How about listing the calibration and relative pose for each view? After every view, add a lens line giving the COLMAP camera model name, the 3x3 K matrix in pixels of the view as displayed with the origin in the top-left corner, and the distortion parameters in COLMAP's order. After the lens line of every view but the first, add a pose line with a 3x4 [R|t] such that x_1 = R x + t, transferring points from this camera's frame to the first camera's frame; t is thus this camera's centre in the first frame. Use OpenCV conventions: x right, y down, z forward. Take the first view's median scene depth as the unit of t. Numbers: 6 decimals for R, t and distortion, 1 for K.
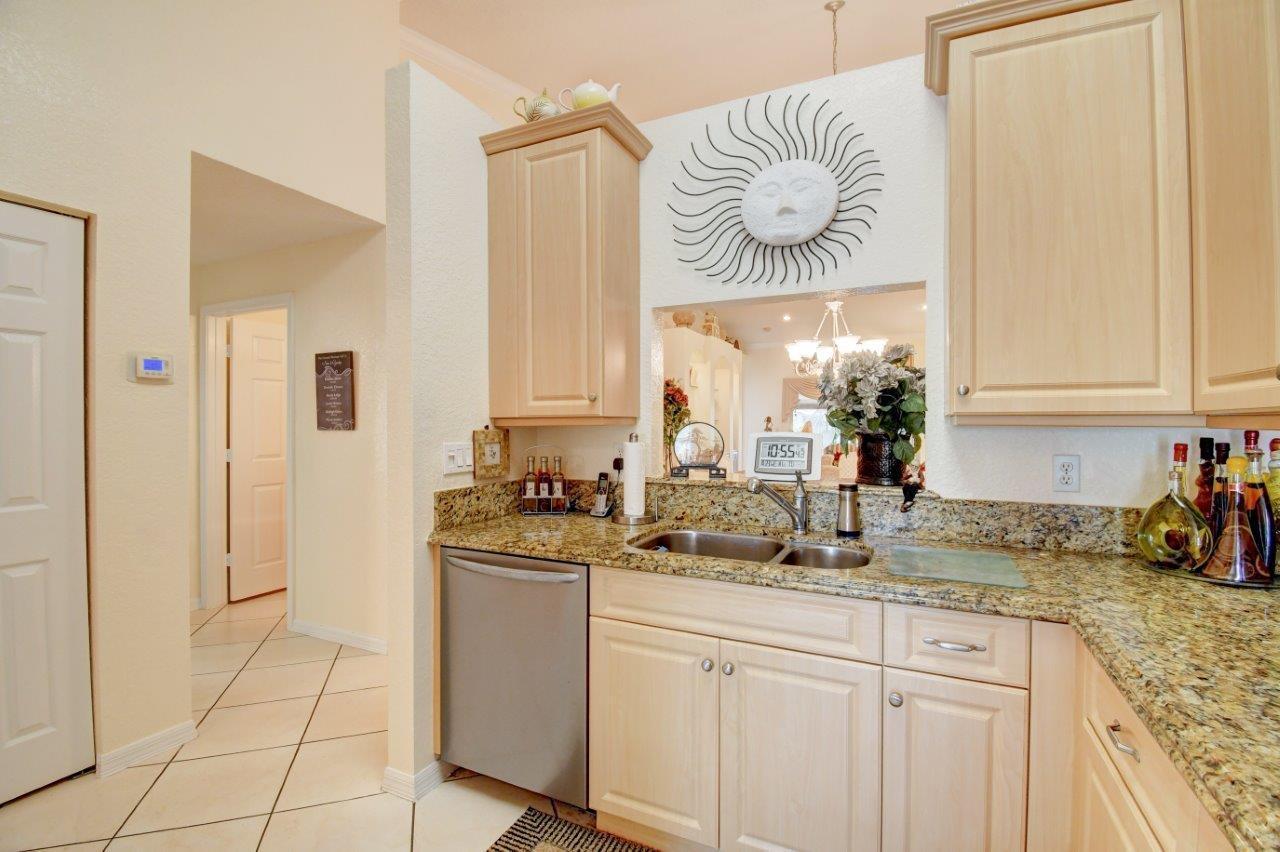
lens RADIAL K [[572.5, 0, 637.9], [0, 572.5, 426.3], [0, 0, 1]] dist [-0.004750, -0.010127]
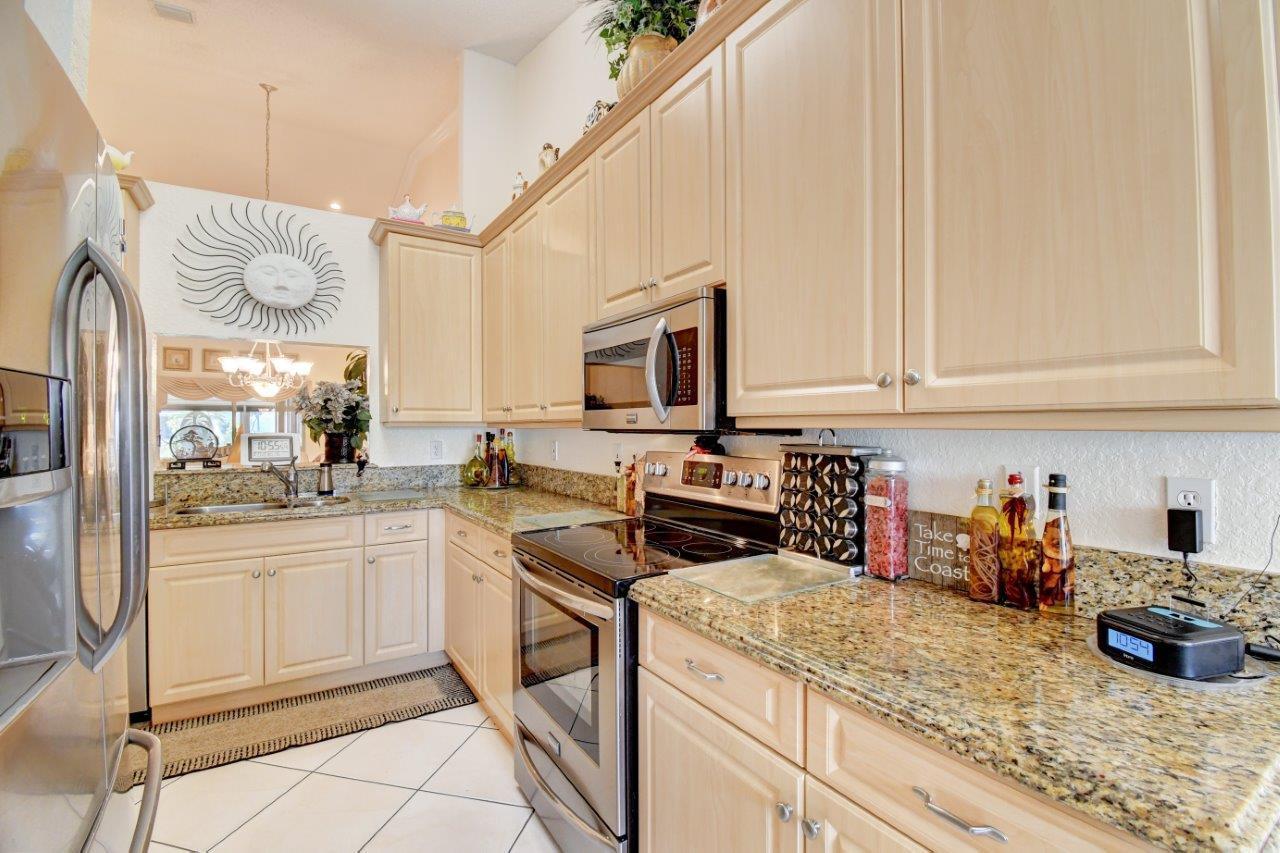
lens RADIAL K [[572.5, 0, 645.9], [0, 572.5, 424.5], [0, 0, 1]] dist [-0.004750, -0.010127]
pose [[0.513257, -0.000783, 0.858235, -0.557710], [0.006680, 0.999973, -0.003083, 0.000928], [-0.858209, 0.007316, 0.513248, -0.626814]]
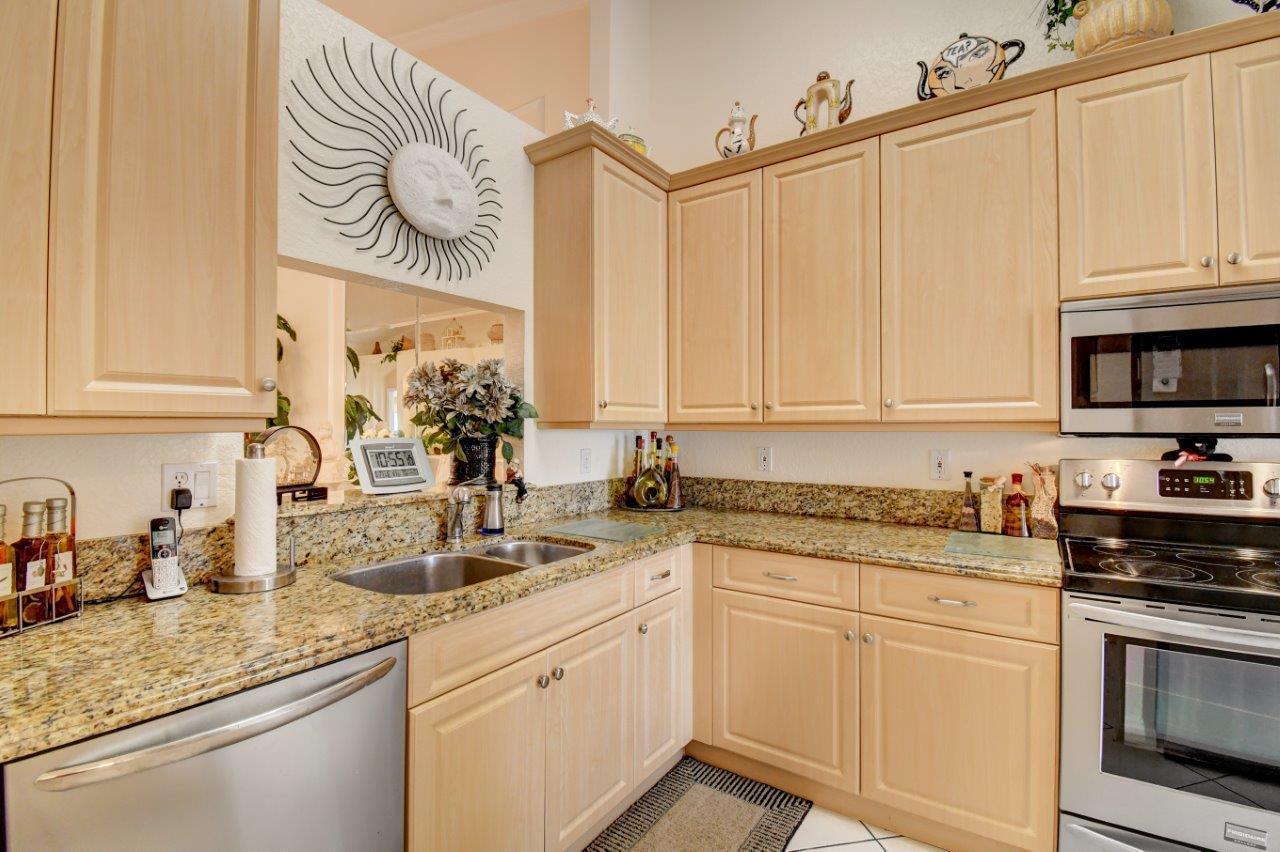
lens RADIAL K [[572.5, 0, 650.2], [0, 572.5, 424.2], [0, 0, 1]] dist [-0.004750, -0.010127]
pose [[0.146115, 0.004949, 0.989255, -0.629026], [0.003597, 0.999978, -0.005534, -0.005079], [-0.989261, 0.004367, 0.146094, 0.536136]]
